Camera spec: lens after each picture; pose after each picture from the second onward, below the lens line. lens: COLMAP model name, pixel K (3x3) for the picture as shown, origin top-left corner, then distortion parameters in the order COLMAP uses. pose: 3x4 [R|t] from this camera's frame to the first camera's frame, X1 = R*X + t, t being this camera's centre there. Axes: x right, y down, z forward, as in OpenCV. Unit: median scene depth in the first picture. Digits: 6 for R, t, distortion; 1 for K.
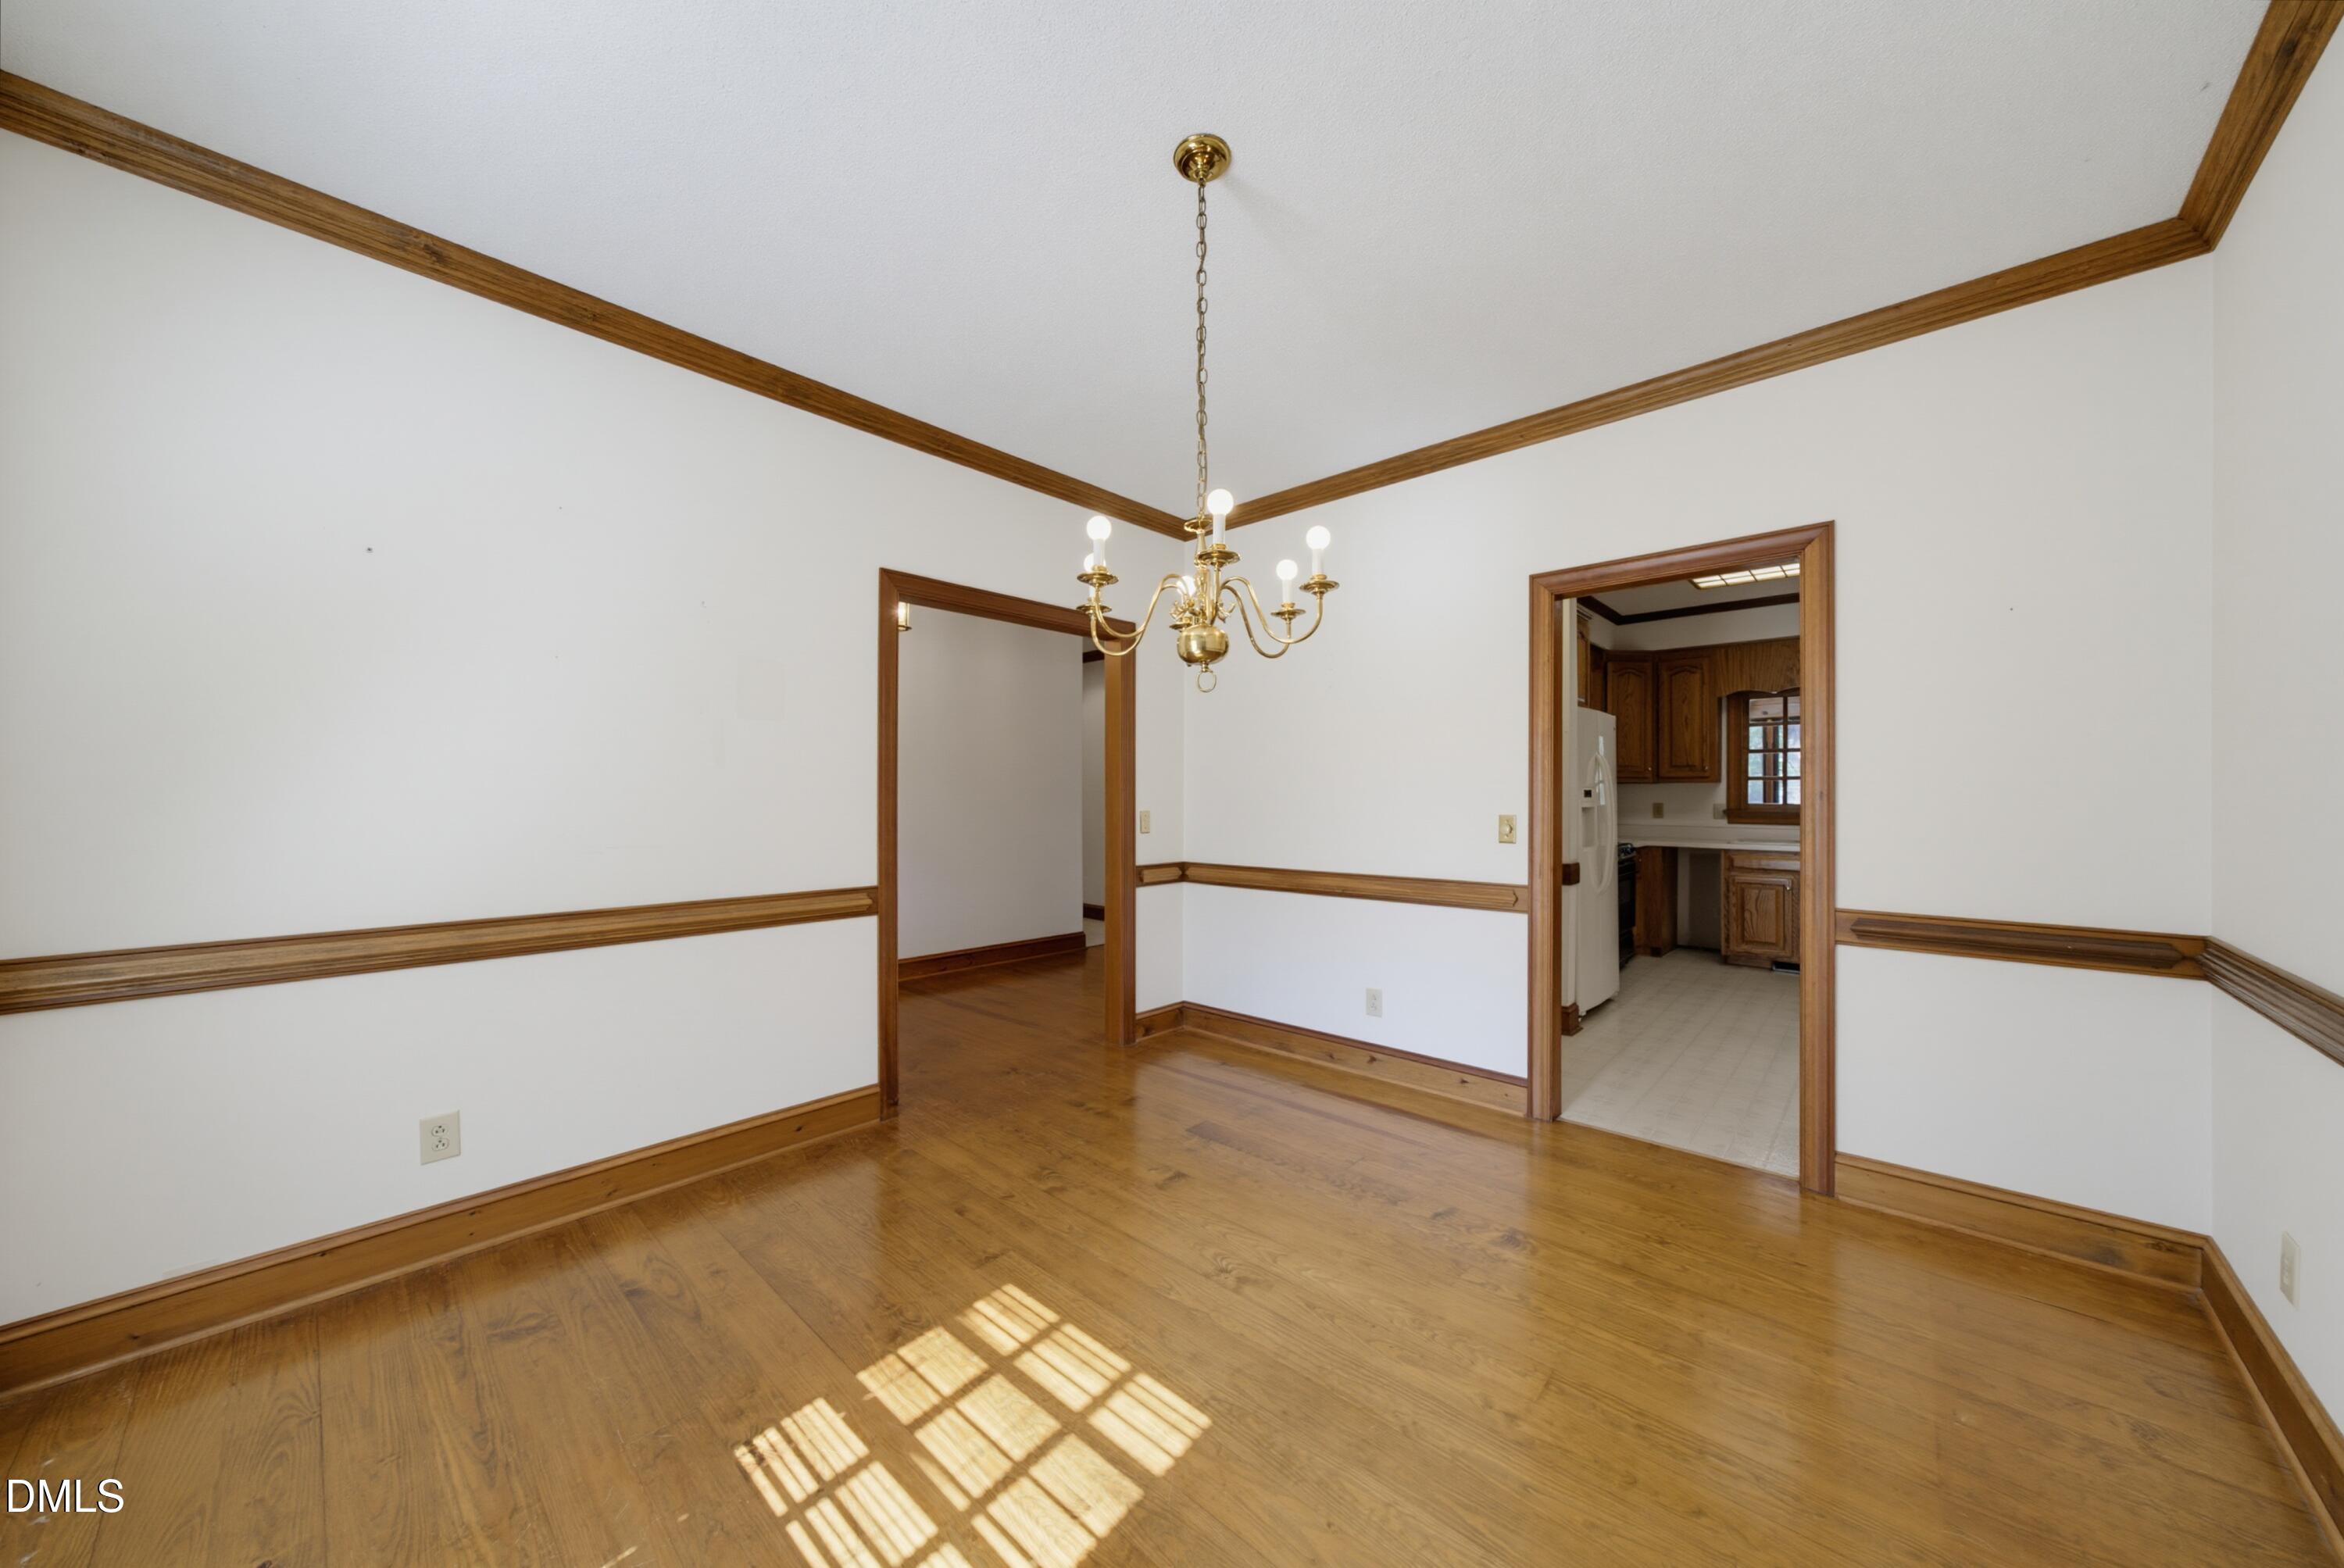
lens RADIAL K [[813.0, 0, 1187.2], [0, 813.0, 791.1], [0, 0, 1]] dist [-0.011854, 0.004128]
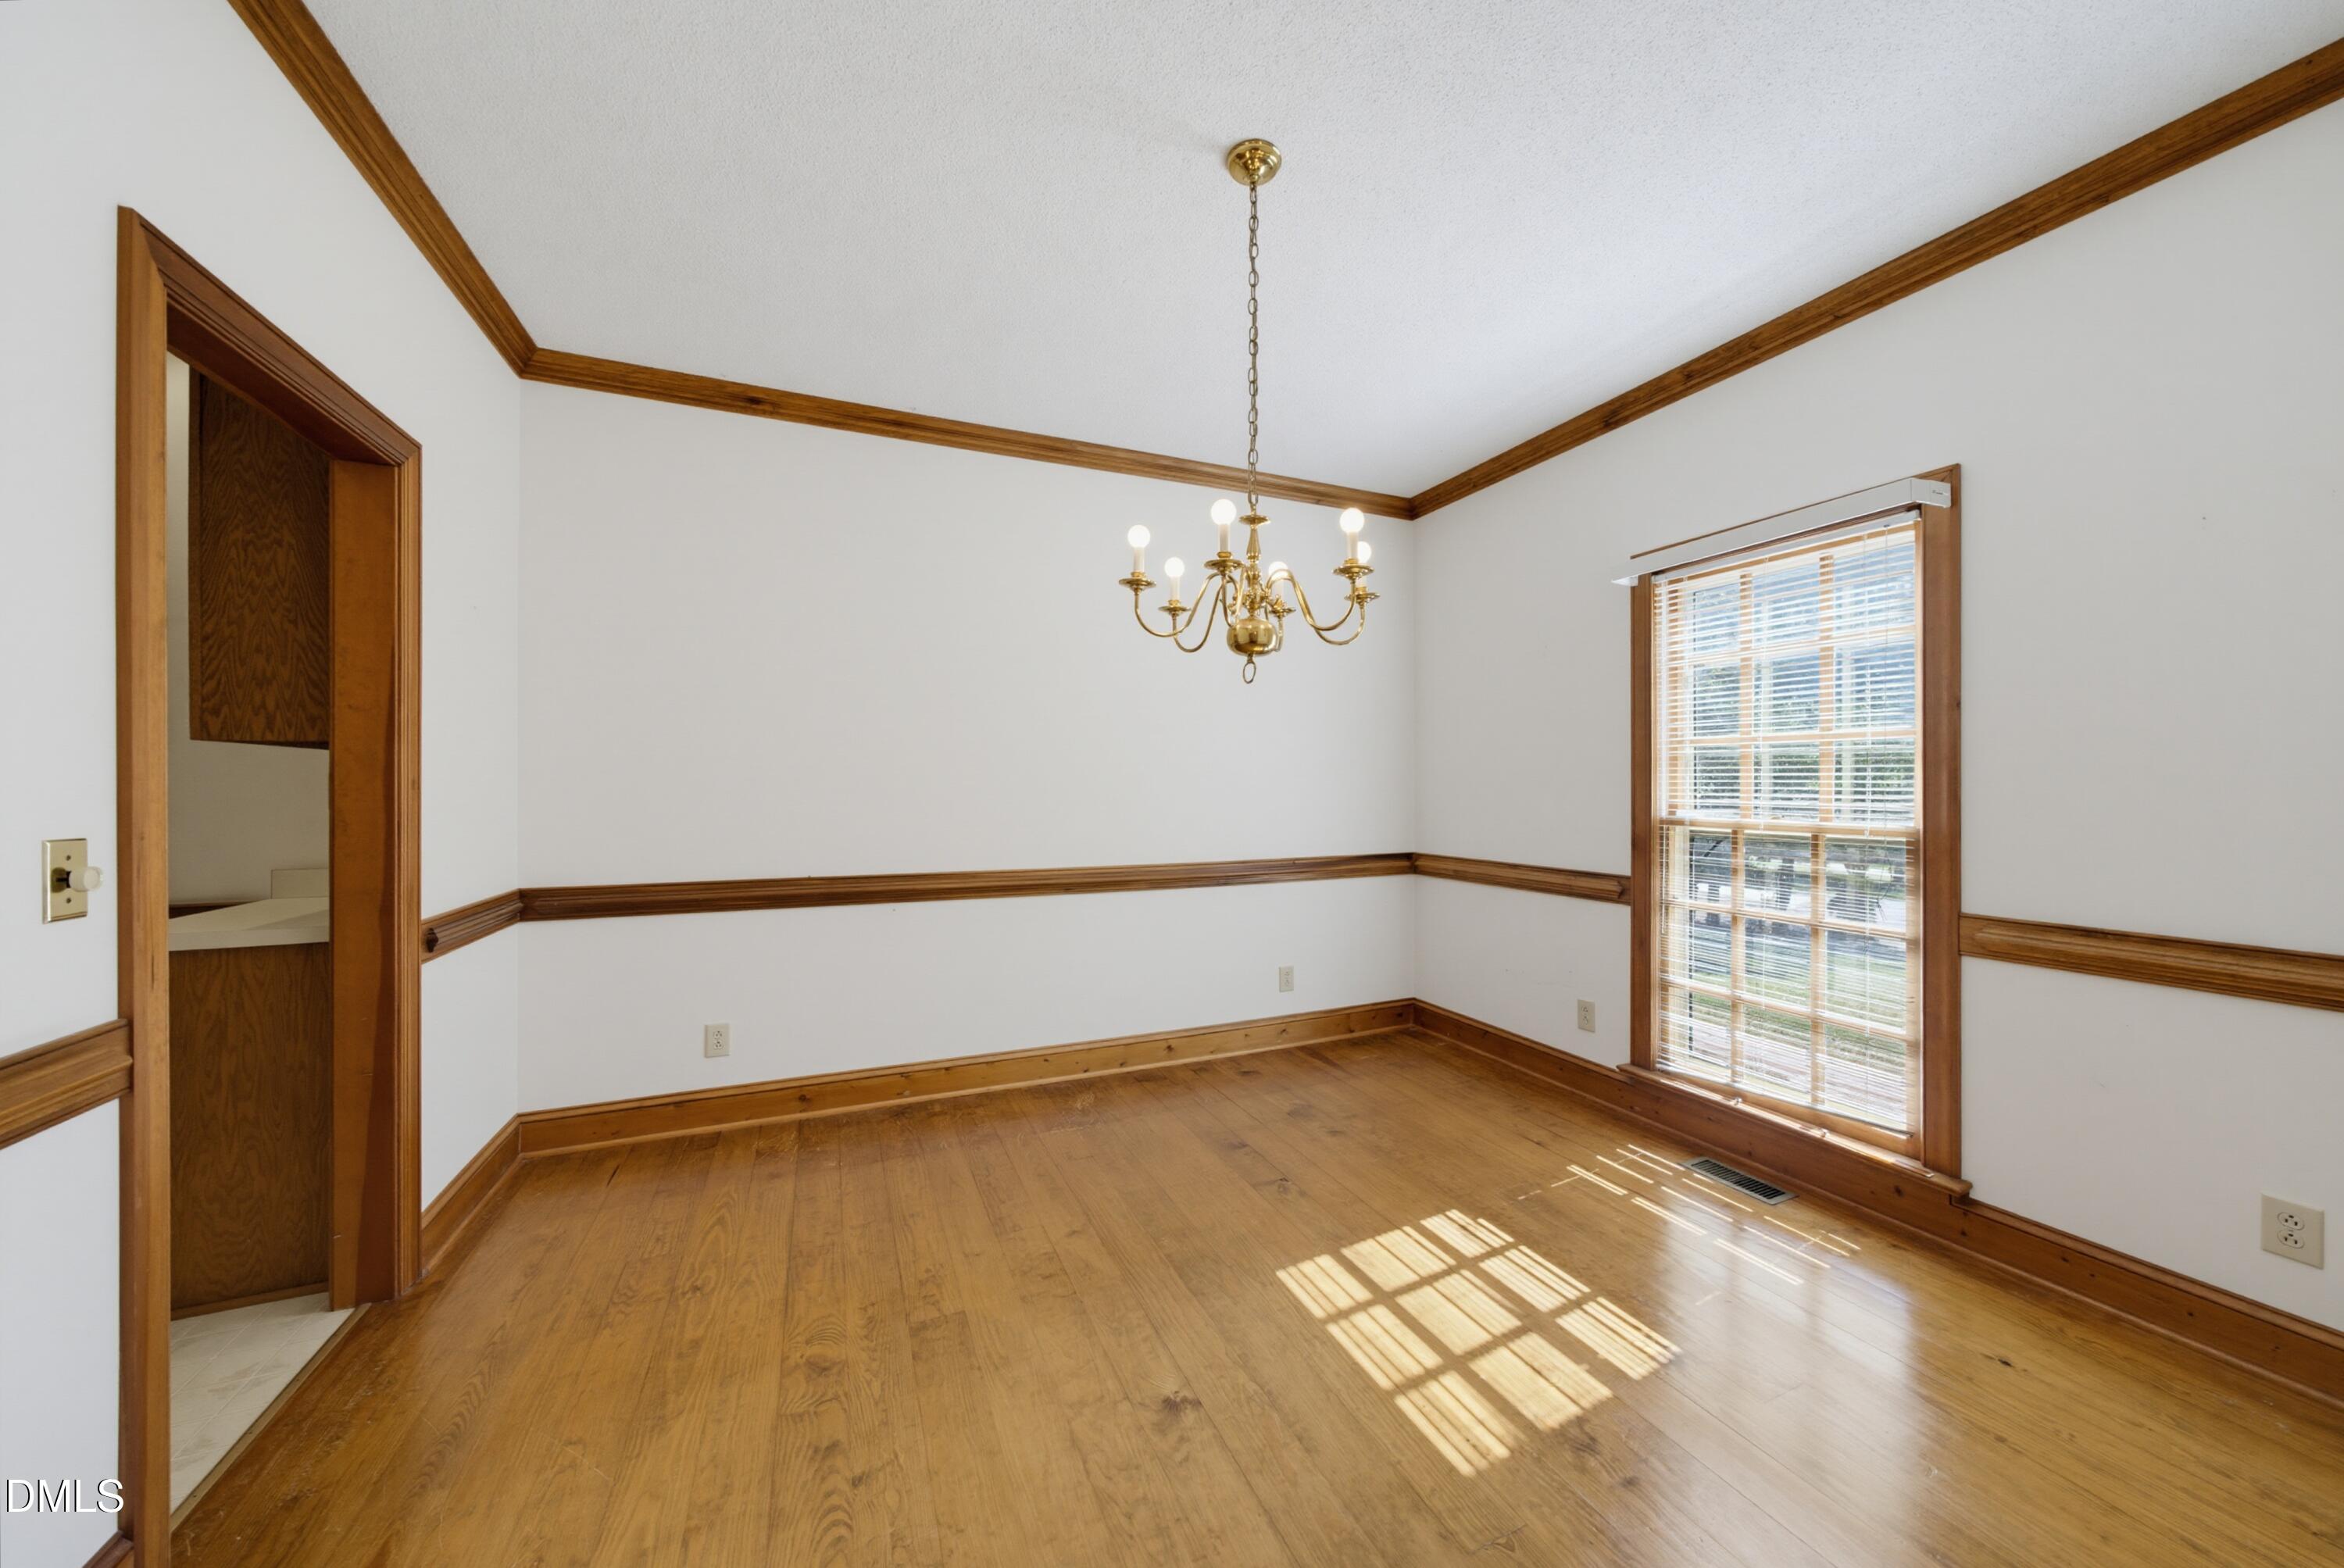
lens RADIAL K [[813.0, 0, 1161.6], [0, 813.0, 786.4], [0, 0, 1]] dist [-0.011854, 0.004128]
pose [[-0.900428, -0.002940, 0.434995, -0.342696], [-0.005154, 0.999979, -0.003910, 0.010232], [-0.434975, -0.005763, -0.900424, 2.102016]]
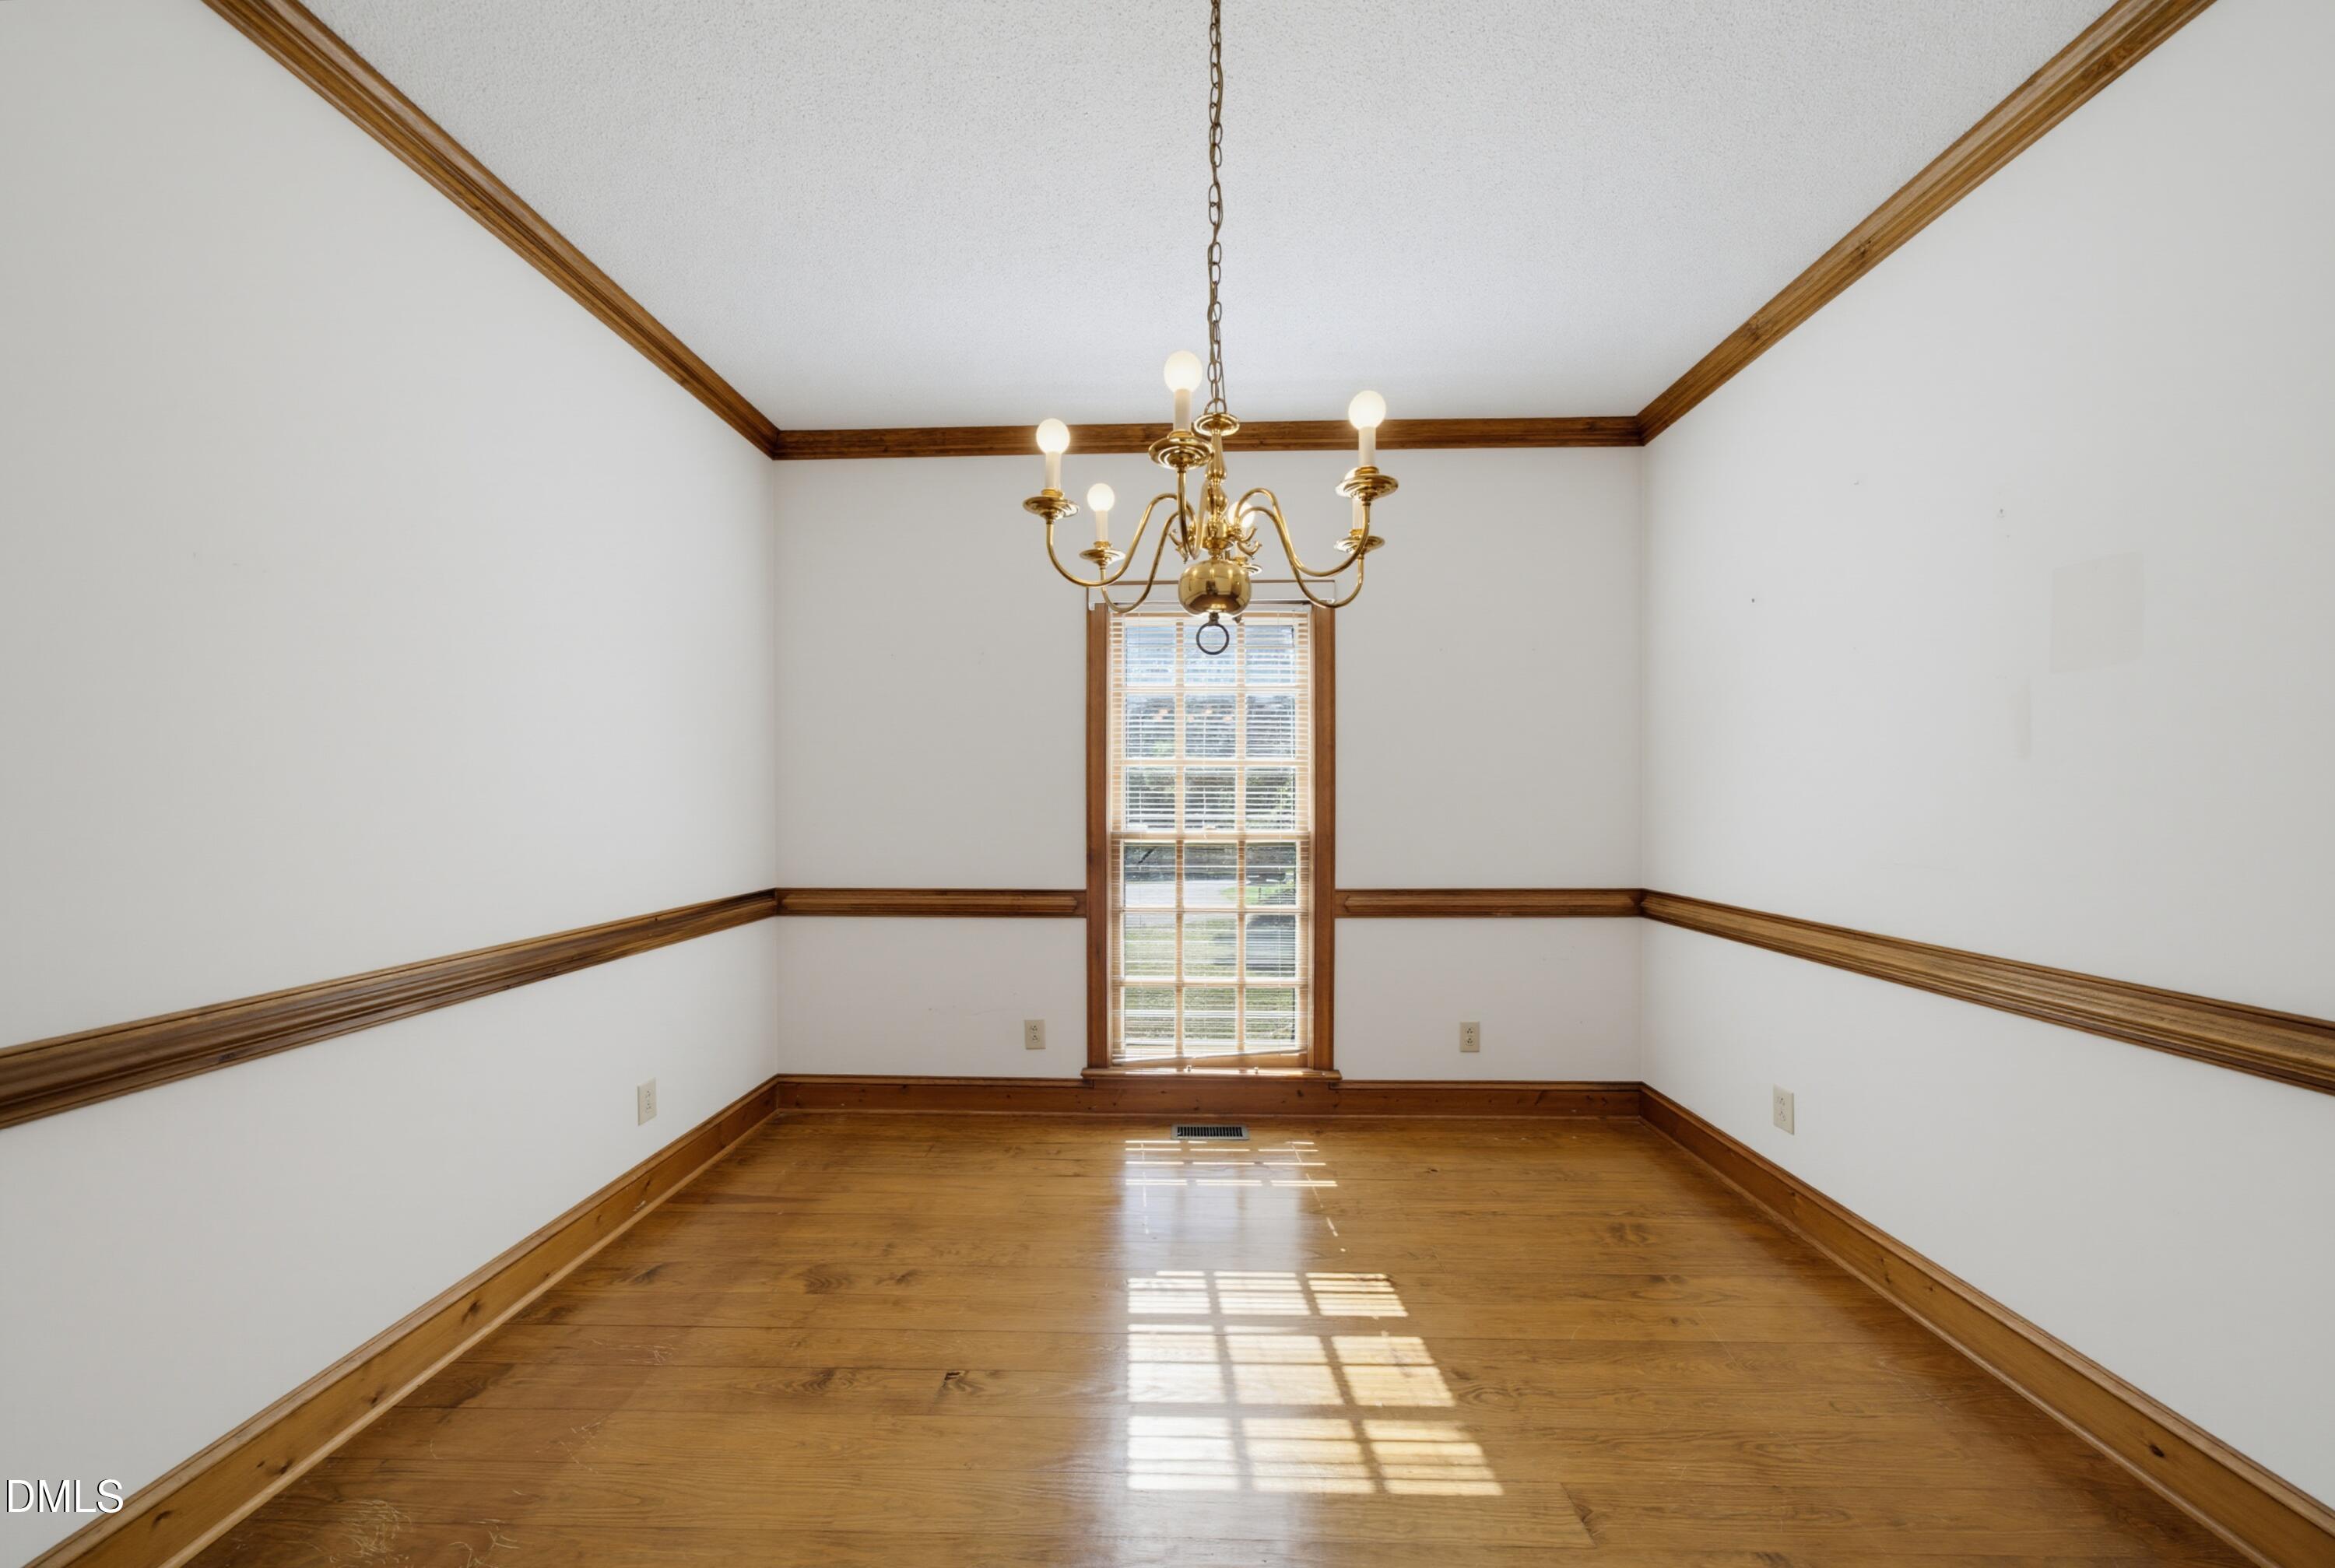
lens RADIAL K [[809.9, 0, 1178.7], [0, 809.9, 821.6], [0, 0, 1]] dist [-0.011854, 0.004128]
pose [[-0.766677, 0.012137, -0.641918, 0.523812], [0.004484, 0.999898, 0.013550, 0.015431], [0.642017, 0.007510, -0.766654, 1.617678]]
